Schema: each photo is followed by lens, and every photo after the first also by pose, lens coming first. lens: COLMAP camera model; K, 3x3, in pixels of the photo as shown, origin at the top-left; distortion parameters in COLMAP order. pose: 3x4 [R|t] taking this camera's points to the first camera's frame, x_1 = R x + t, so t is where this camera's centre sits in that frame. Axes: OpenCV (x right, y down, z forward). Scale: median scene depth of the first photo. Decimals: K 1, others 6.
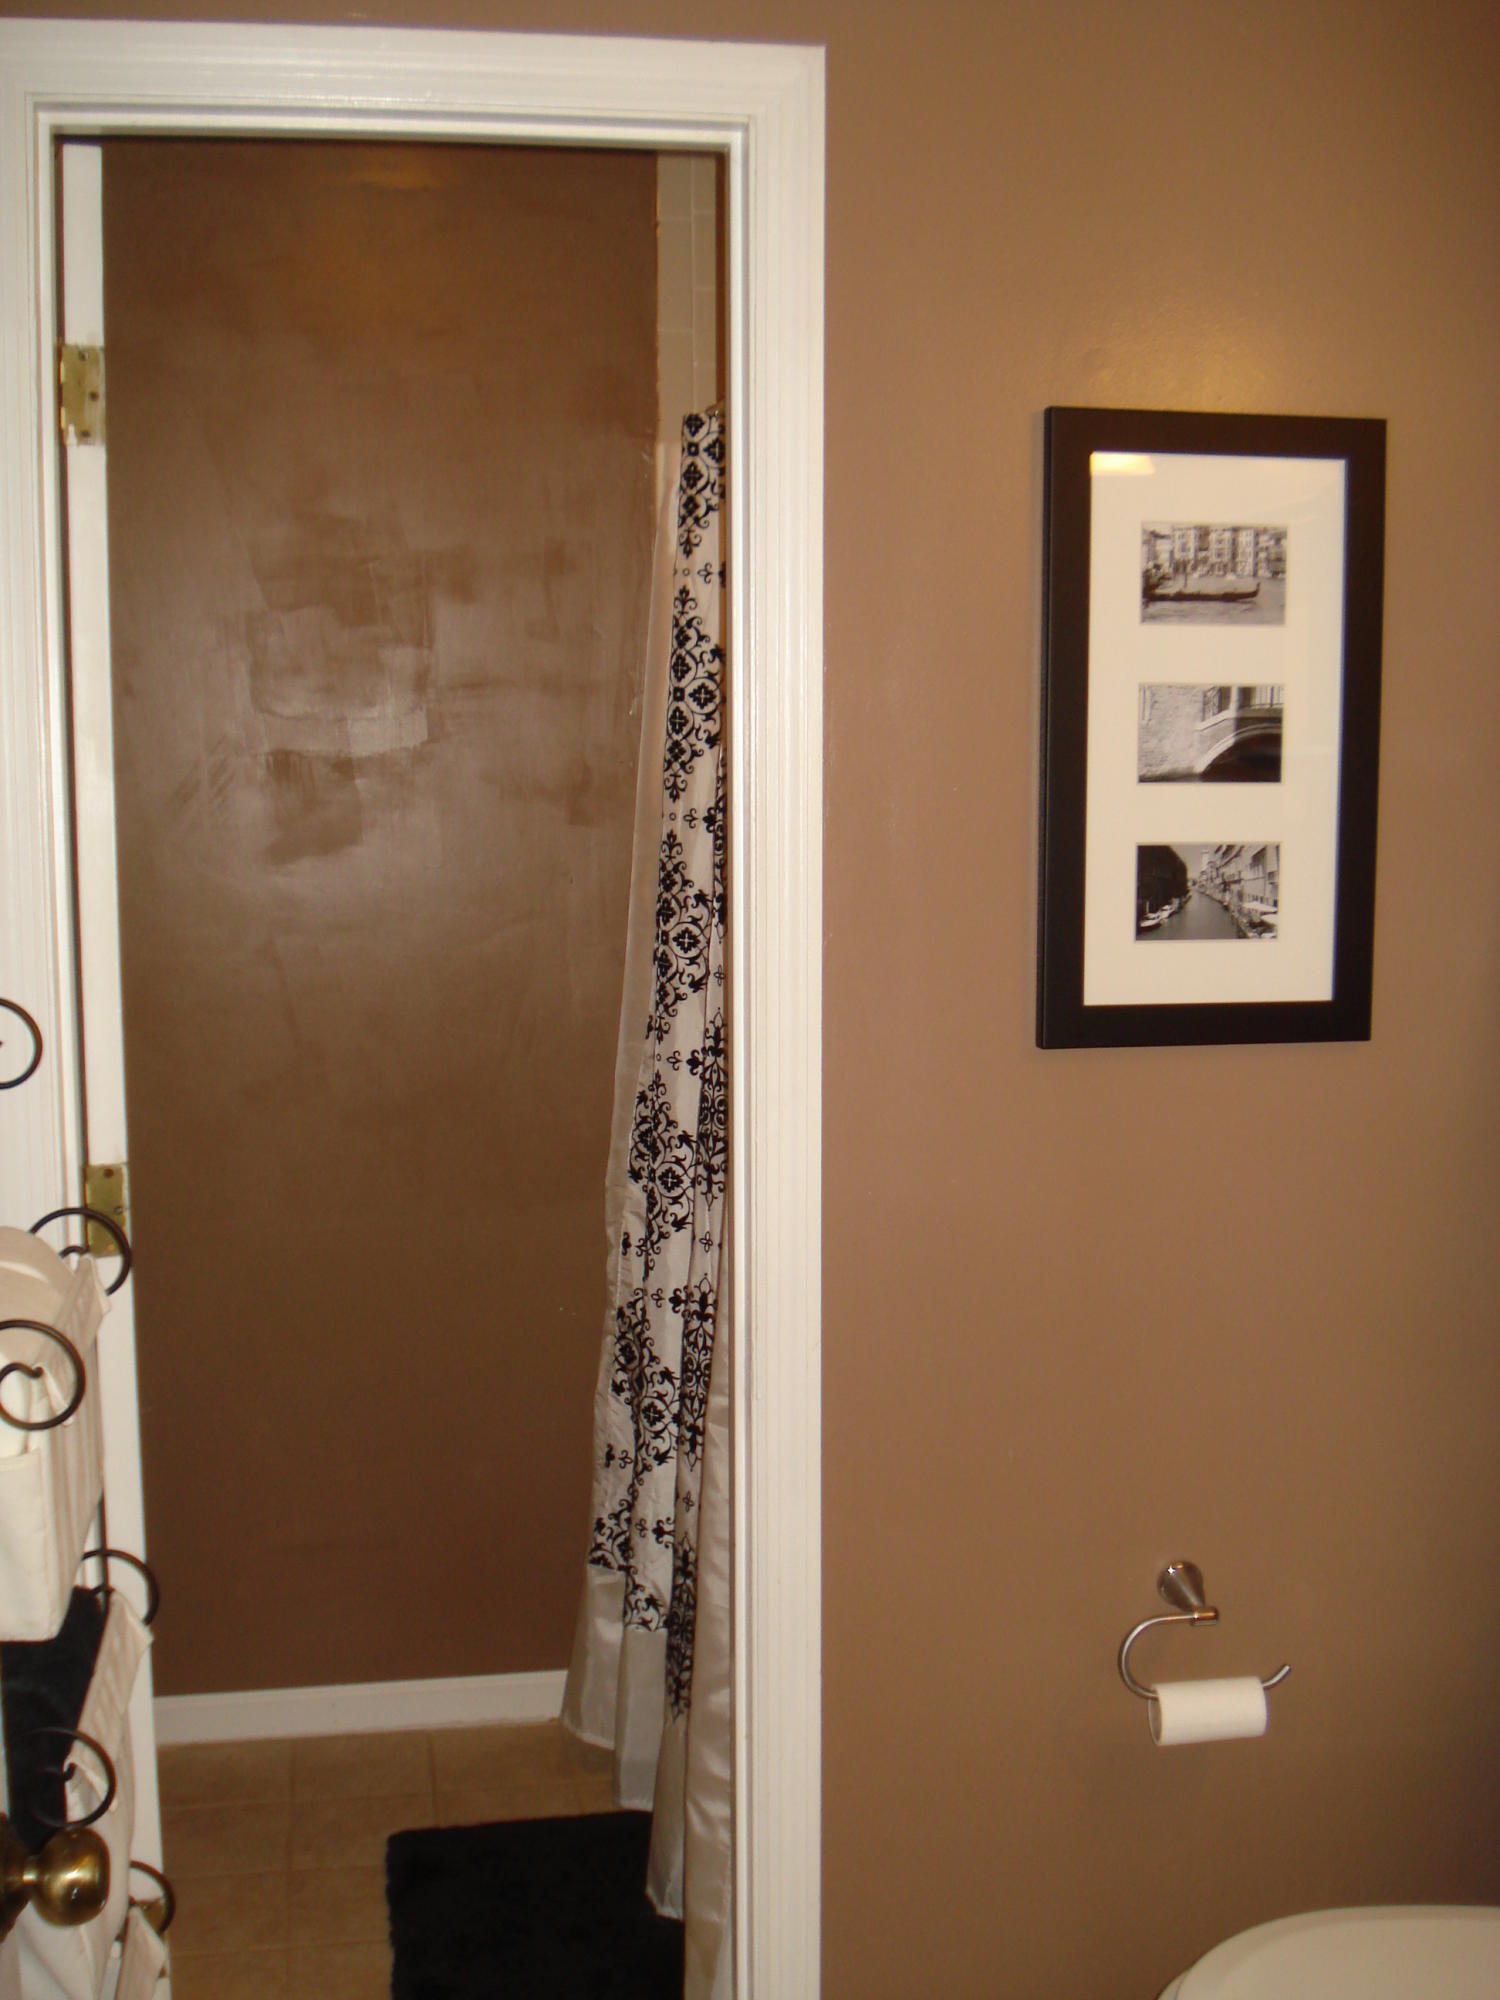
lens RADIAL K [[2264.4, 0, 738.1], [0, 2264.4, 997.7], [0, 0, 1]] dist [-0.081602, -0.032696]
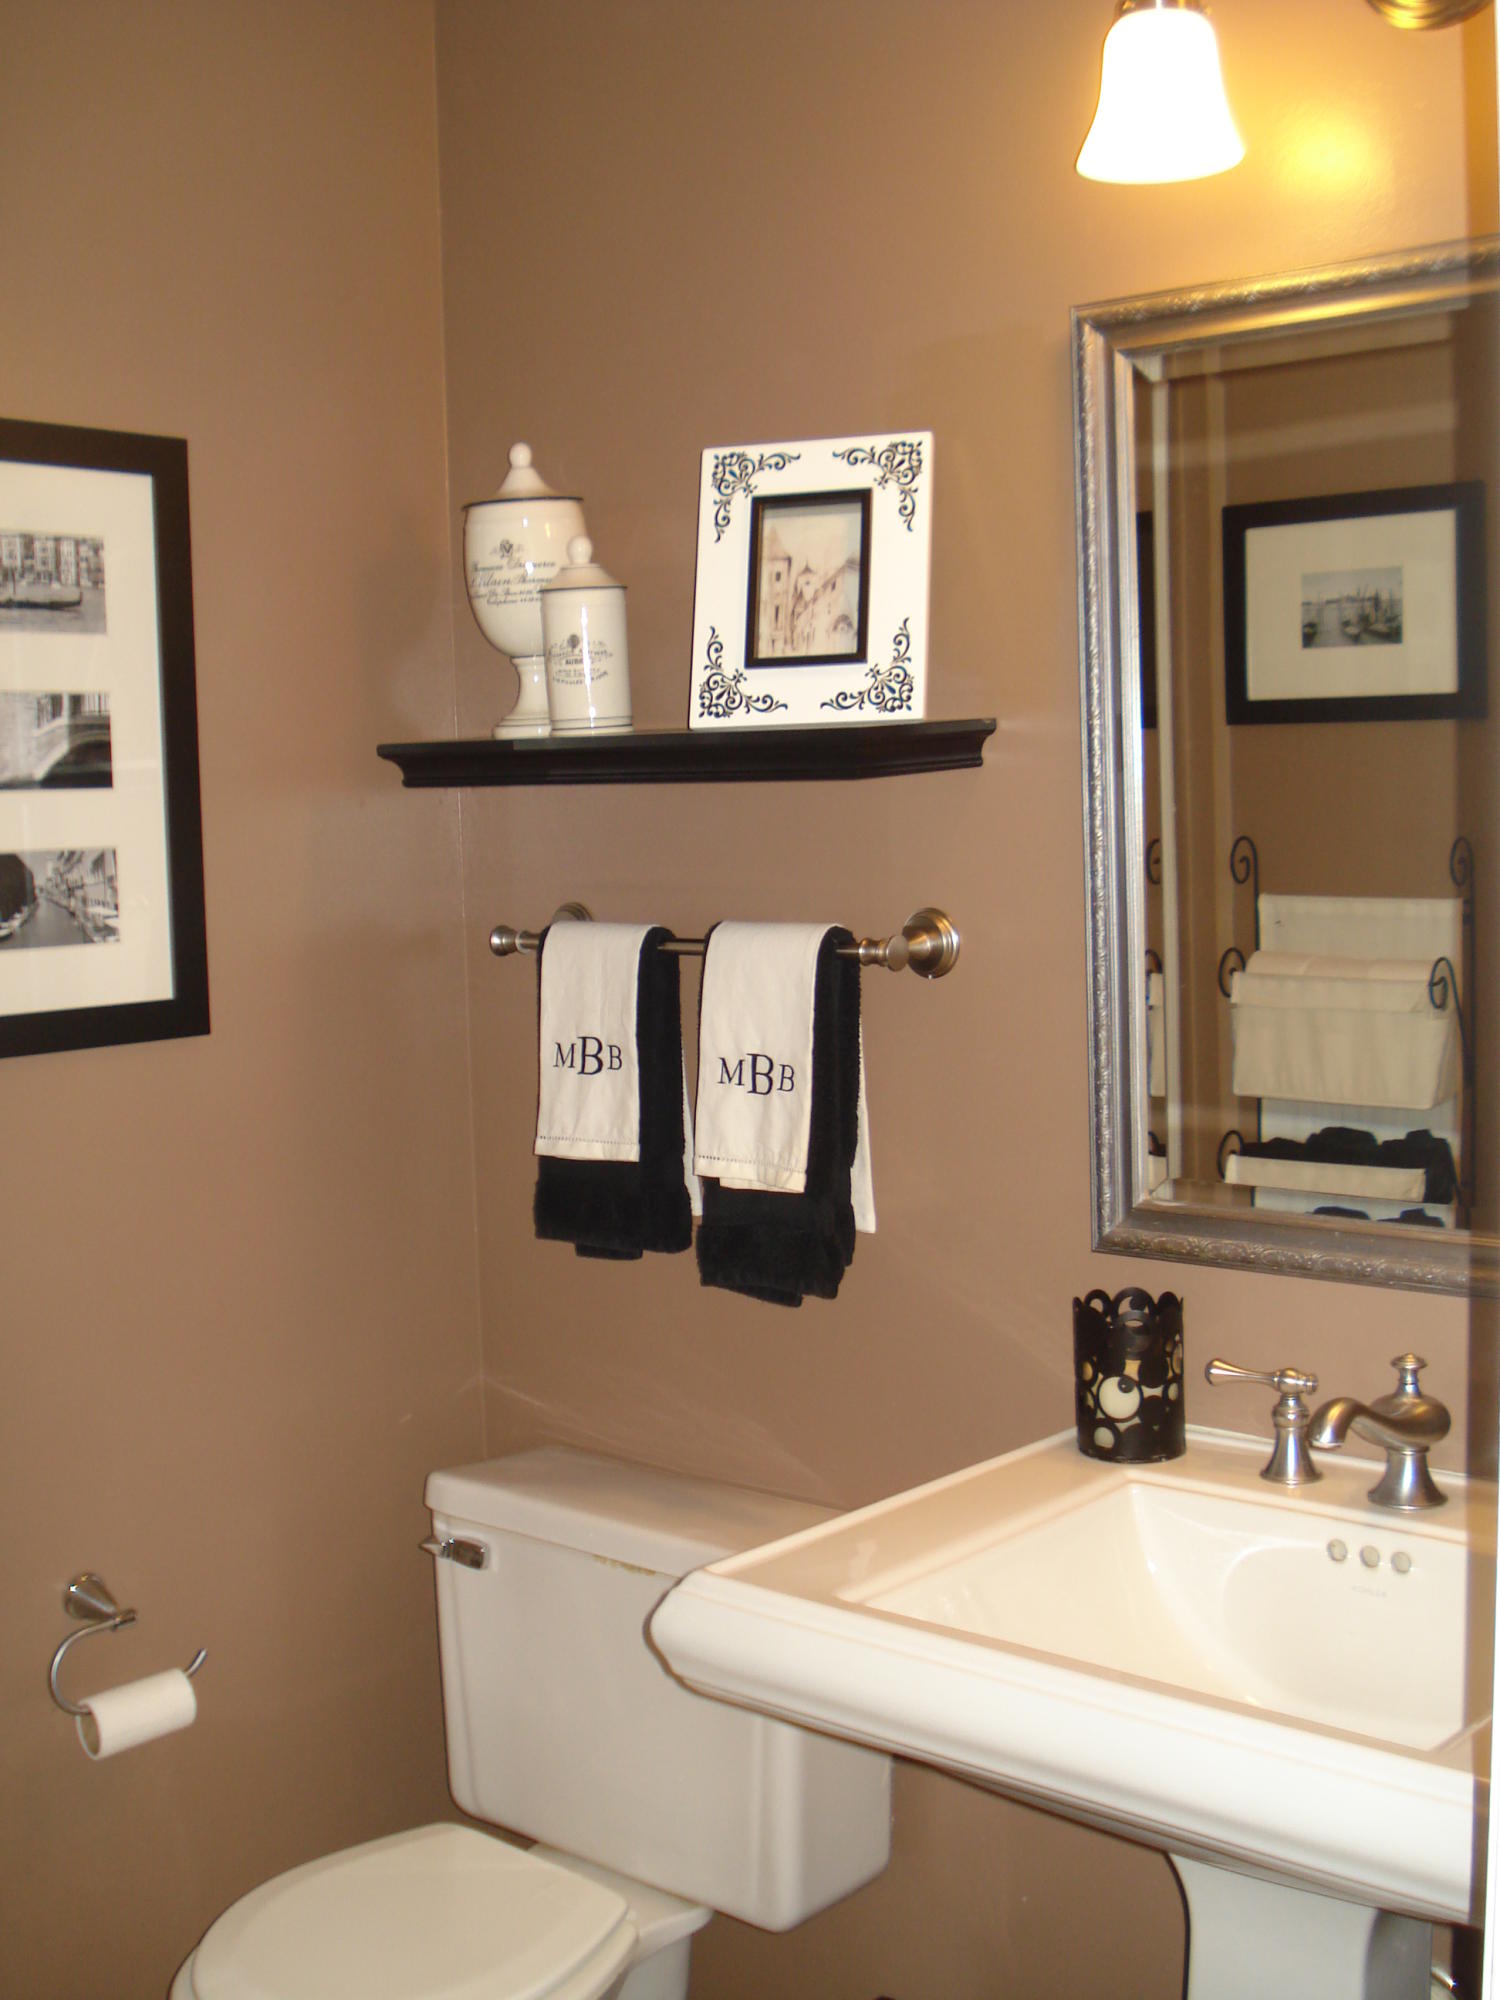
lens RADIAL K [[2264.4, 0, 738.1], [0, 2264.4, 997.7], [0, 0, 1]] dist [-0.081602, -0.032696]
pose [[0.788806, -0.074736, 0.610082, -0.165074], [0.094991, 0.995478, -0.000871, 0.026828], [-0.607258, 0.058640, 0.792338, 0.027572]]
